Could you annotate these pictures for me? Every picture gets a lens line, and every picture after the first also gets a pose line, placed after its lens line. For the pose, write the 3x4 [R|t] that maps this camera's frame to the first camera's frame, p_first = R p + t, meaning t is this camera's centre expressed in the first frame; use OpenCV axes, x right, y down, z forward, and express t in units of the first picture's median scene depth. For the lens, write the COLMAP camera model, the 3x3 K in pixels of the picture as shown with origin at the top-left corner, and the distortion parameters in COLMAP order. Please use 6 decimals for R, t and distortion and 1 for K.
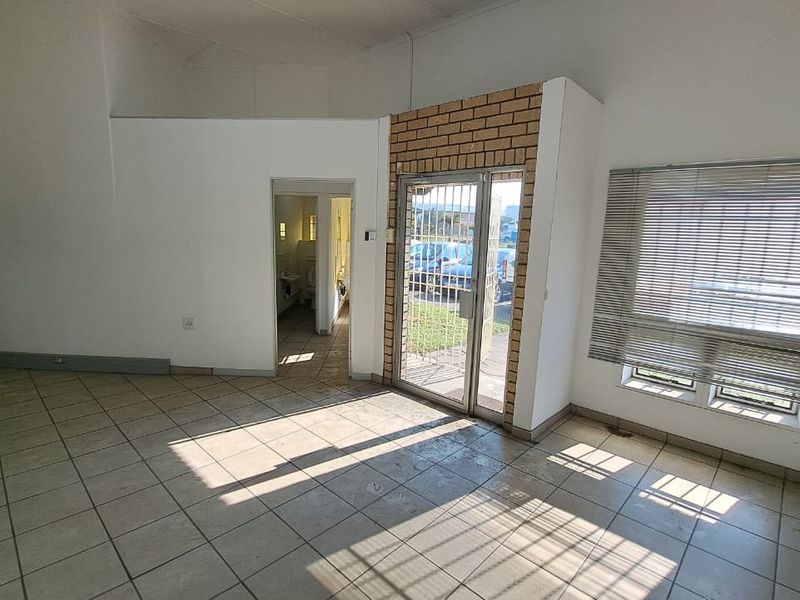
lens RADIAL K [[424.0, 0, 395.2], [0, 424.0, 301.8], [0, 0, 1]] dist [-0.026620, -0.001053]
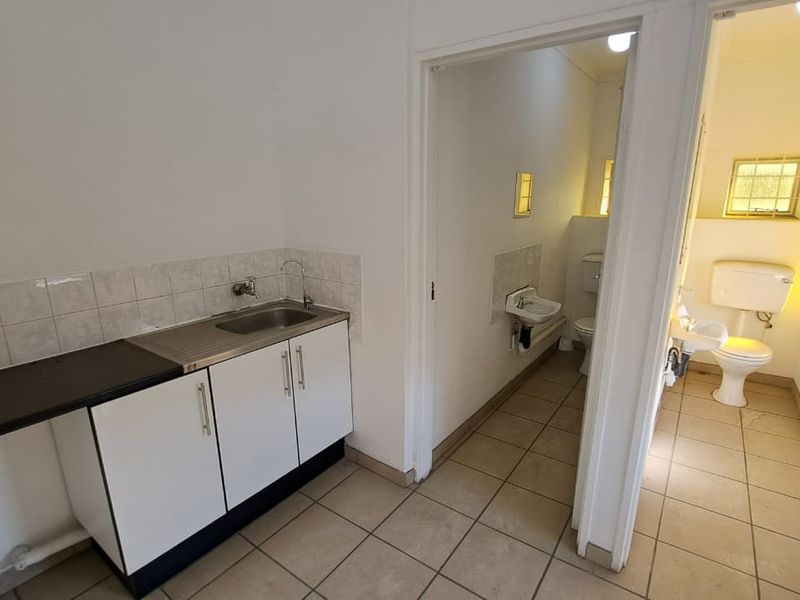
lens RADIAL K [[424.0, 0, 400.2], [0, 424.0, 301.1], [0, 0, 1]] dist [-0.026620, -0.001053]
pose [[0.800201, 0.117134, -0.588182, -0.217088], [-0.075872, 0.992633, 0.094458, -0.185543], [0.594913, -0.030959, 0.803194, 1.168406]]
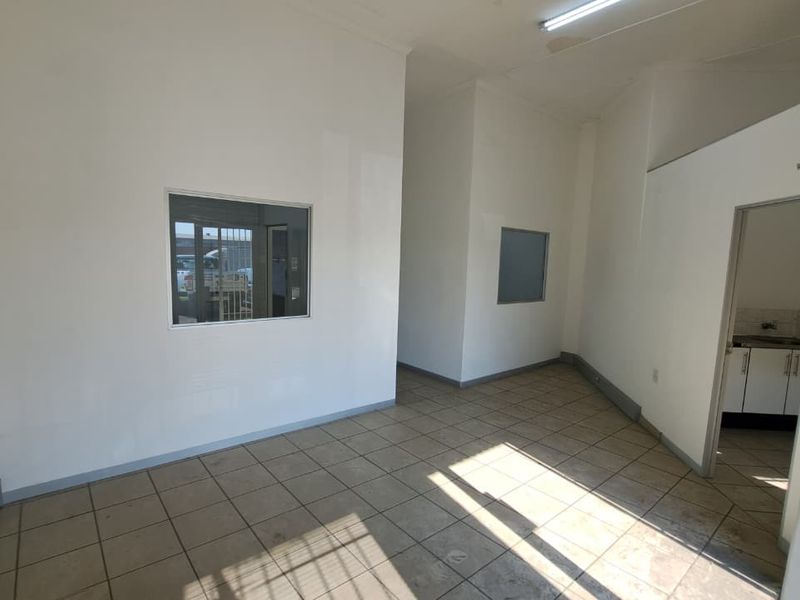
lens RADIAL K [[424.0, 0, 397.5], [0, 424.0, 303.6], [0, 0, 1]] dist [-0.026620, -0.001053]
pose [[-0.108652, 0.083842, -0.990538, 0.539037], [-0.207972, 0.972469, 0.105125, -0.094445], [0.972081, 0.217427, -0.088224, 0.572455]]
